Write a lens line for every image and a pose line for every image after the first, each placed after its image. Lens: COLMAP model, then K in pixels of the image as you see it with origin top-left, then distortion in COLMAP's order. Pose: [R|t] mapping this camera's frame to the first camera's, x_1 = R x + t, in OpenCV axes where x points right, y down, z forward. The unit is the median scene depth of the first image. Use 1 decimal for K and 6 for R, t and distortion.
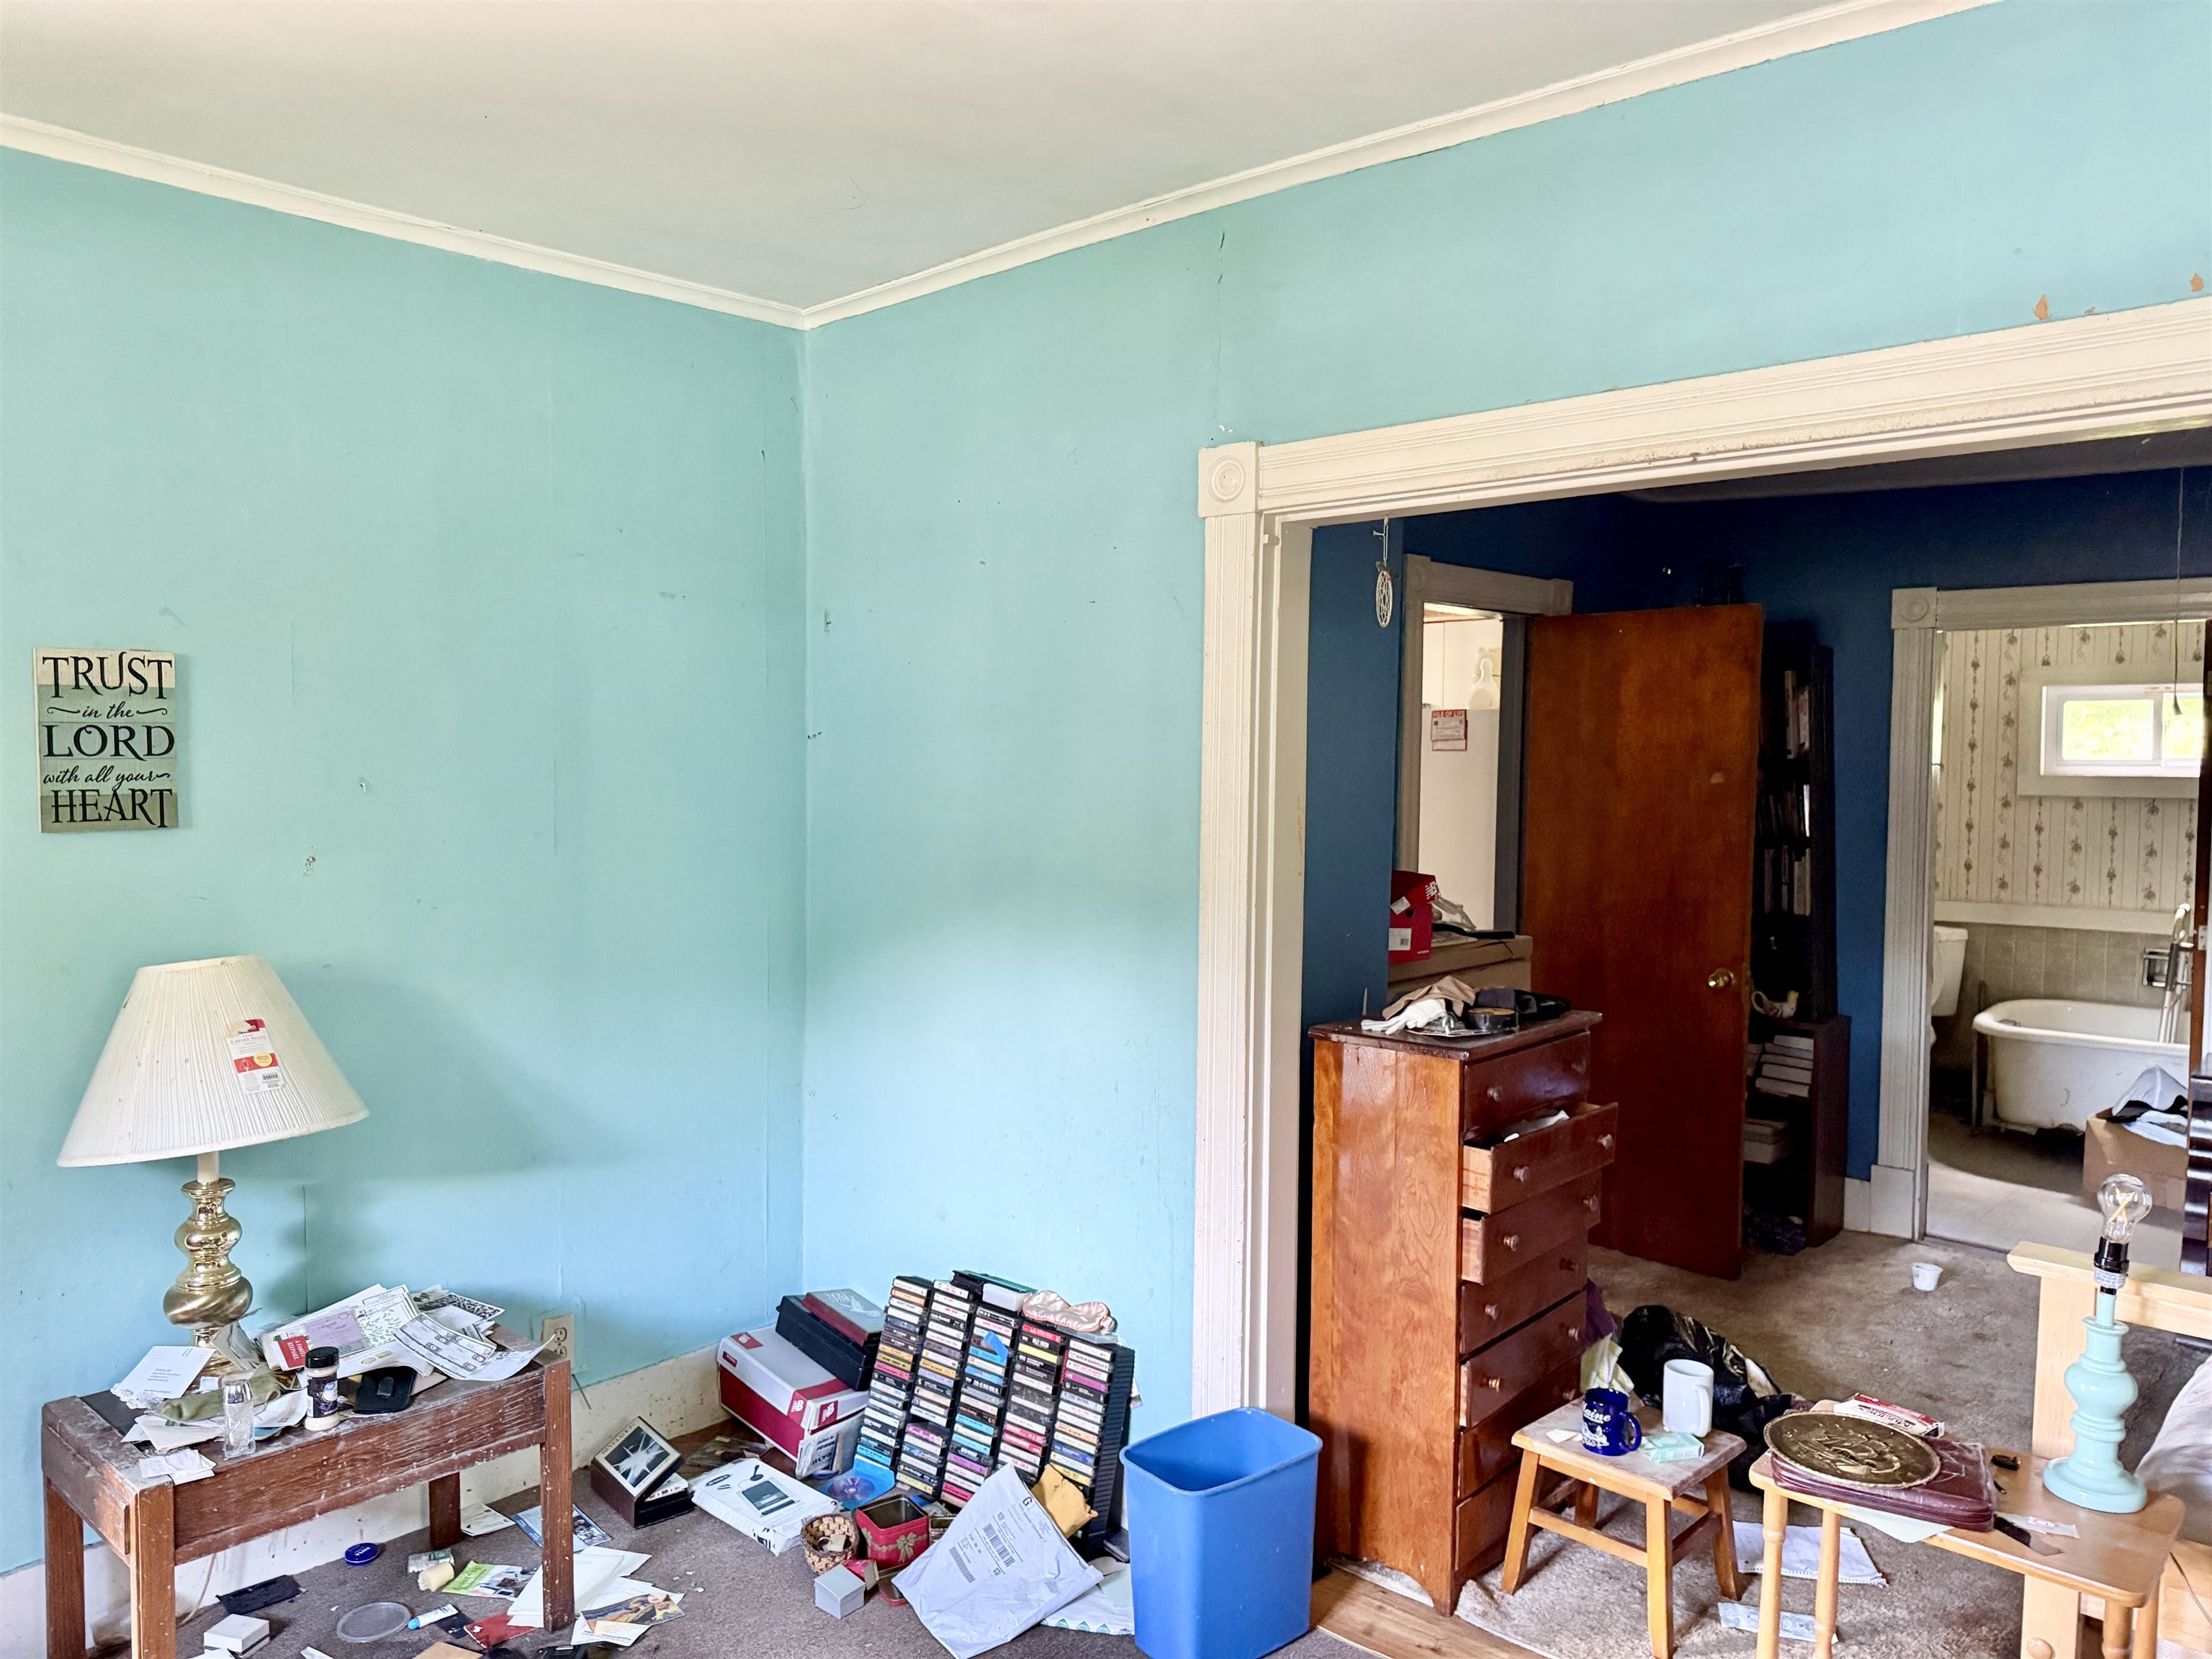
lens RADIAL K [[1578.3, 0, 1103.1], [0, 1578.3, 832.6], [0, 0, 1]] dist [0.027634, -0.029198]
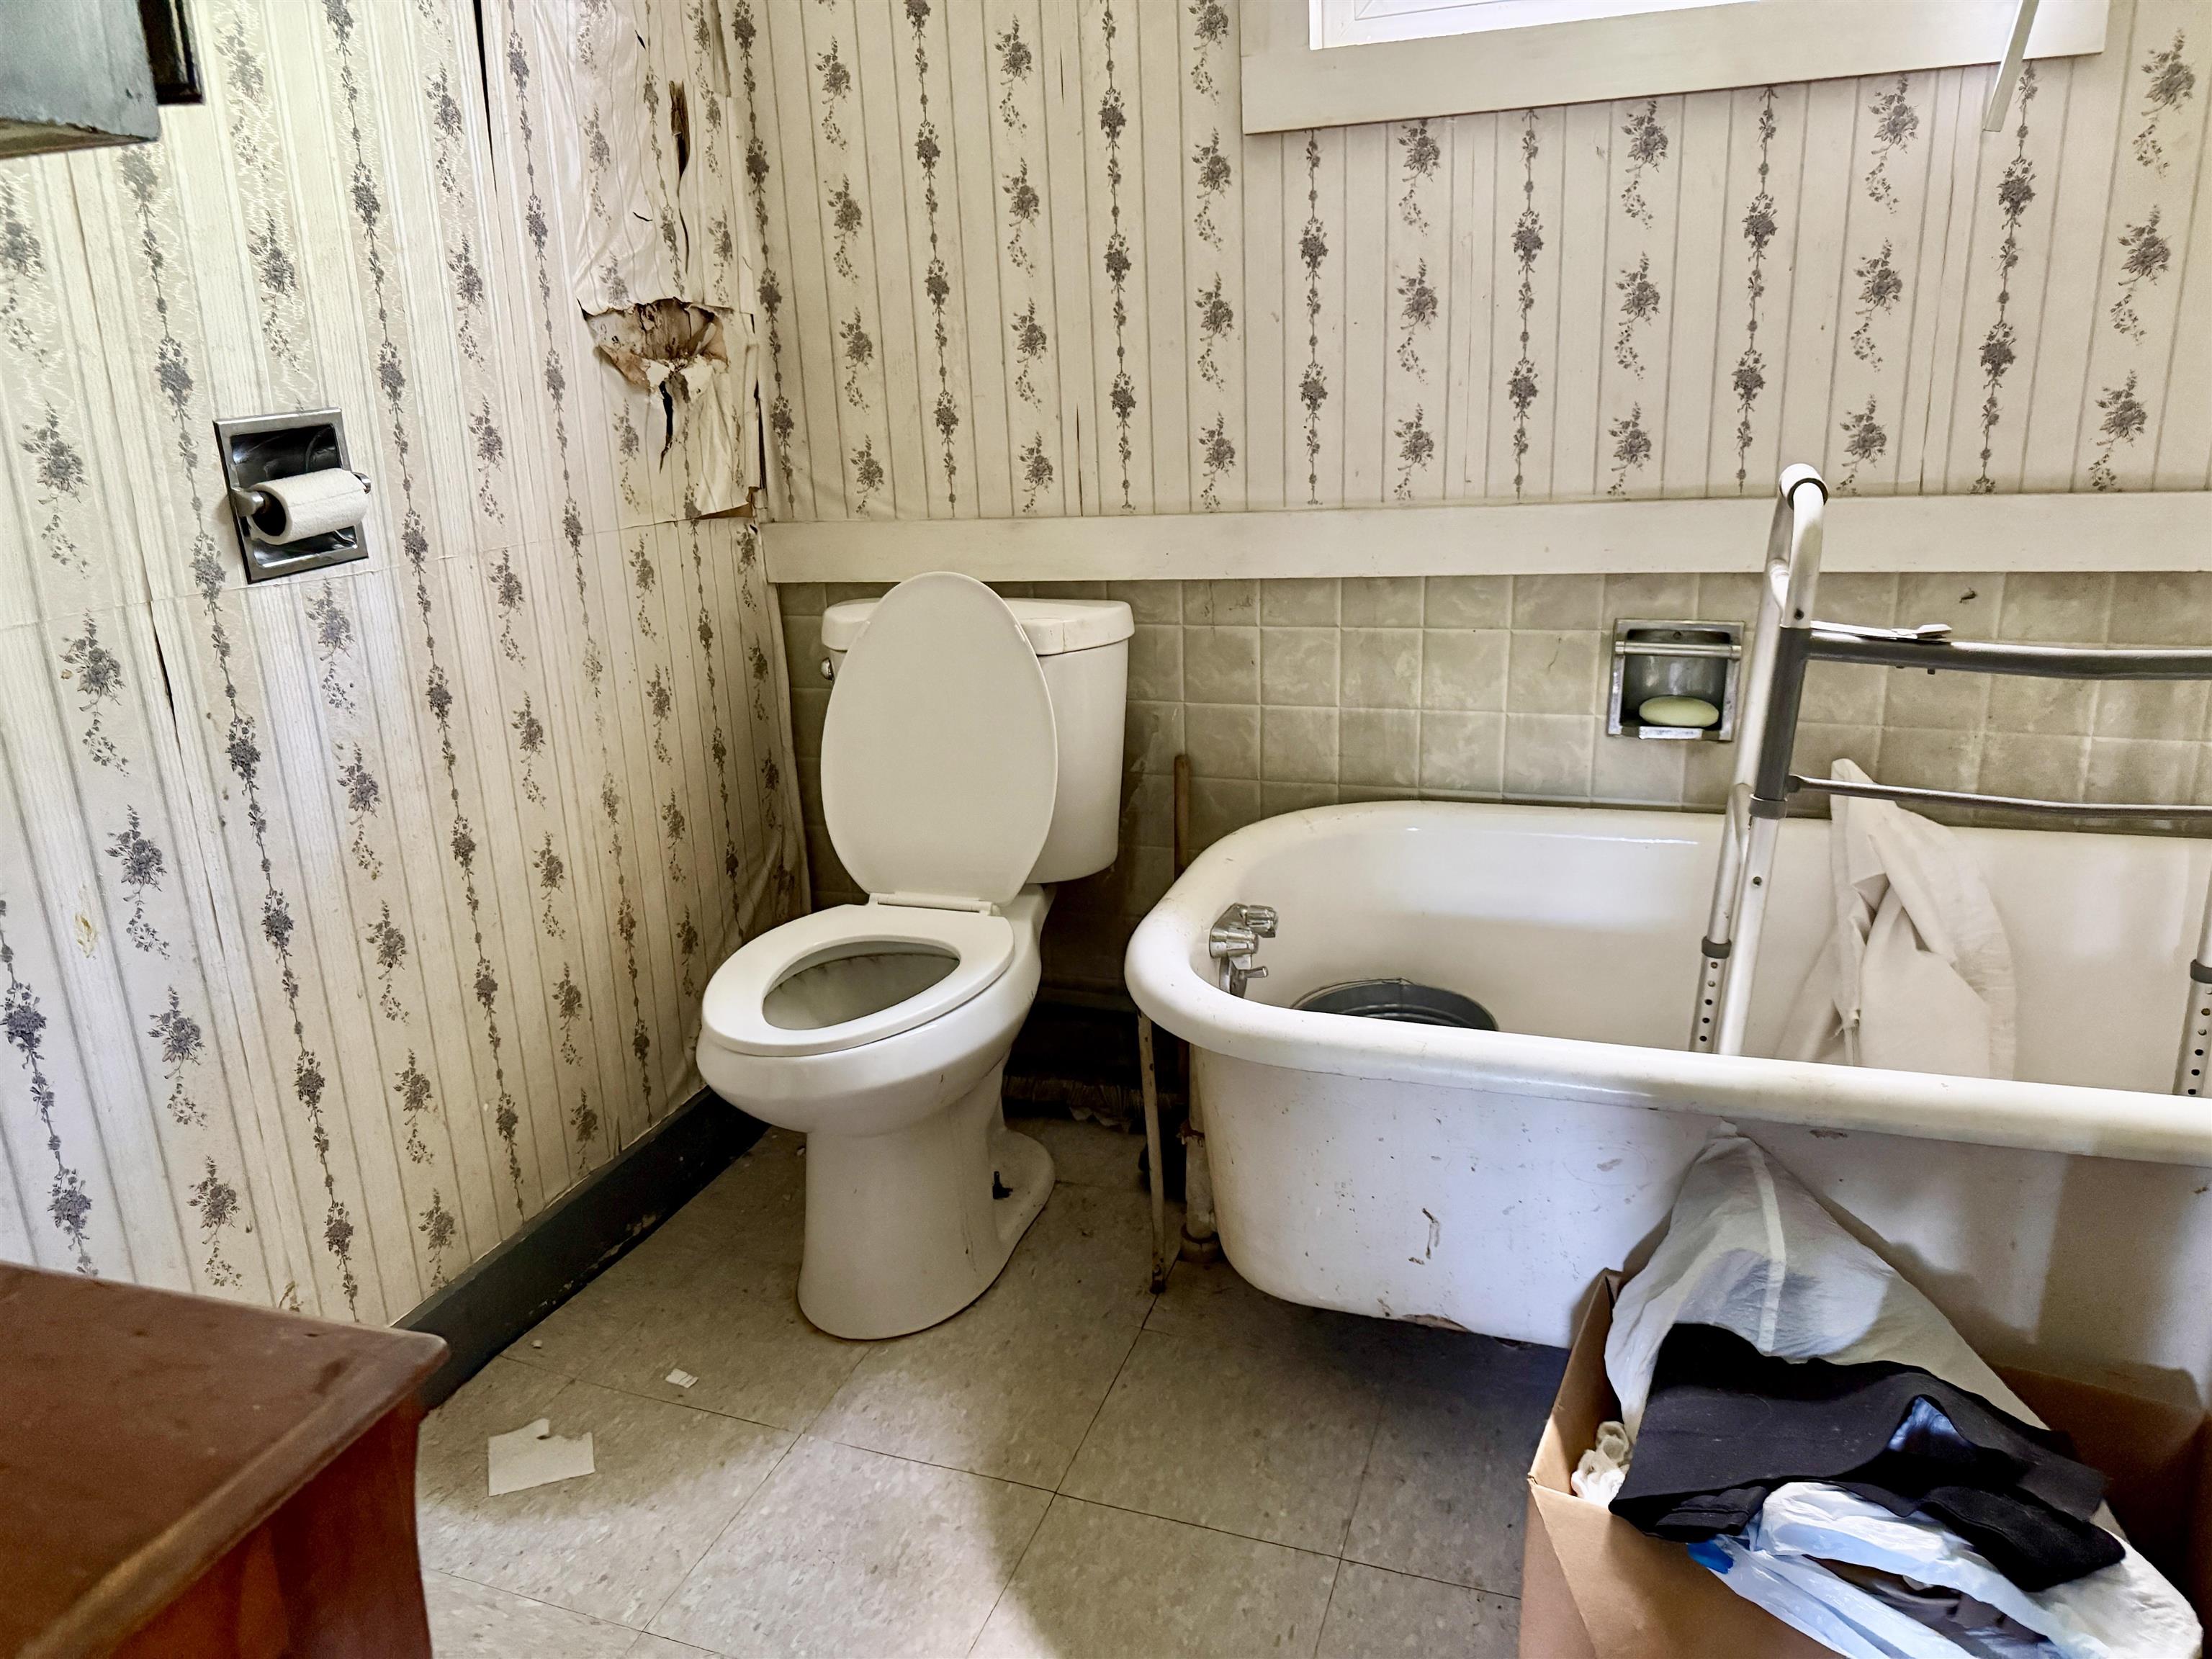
lens RADIAL K [[1578.3, 0, 1108.7], [0, 1578.3, 835.2], [0, 0, 1]] dist [0.027634, -0.029198]
pose [[0.917106, -0.138605, 0.373772, 0.423880], [0.060956, 0.975341, 0.212118, 0.039876], [-0.393956, -0.171751, 0.902940, 0.720748]]
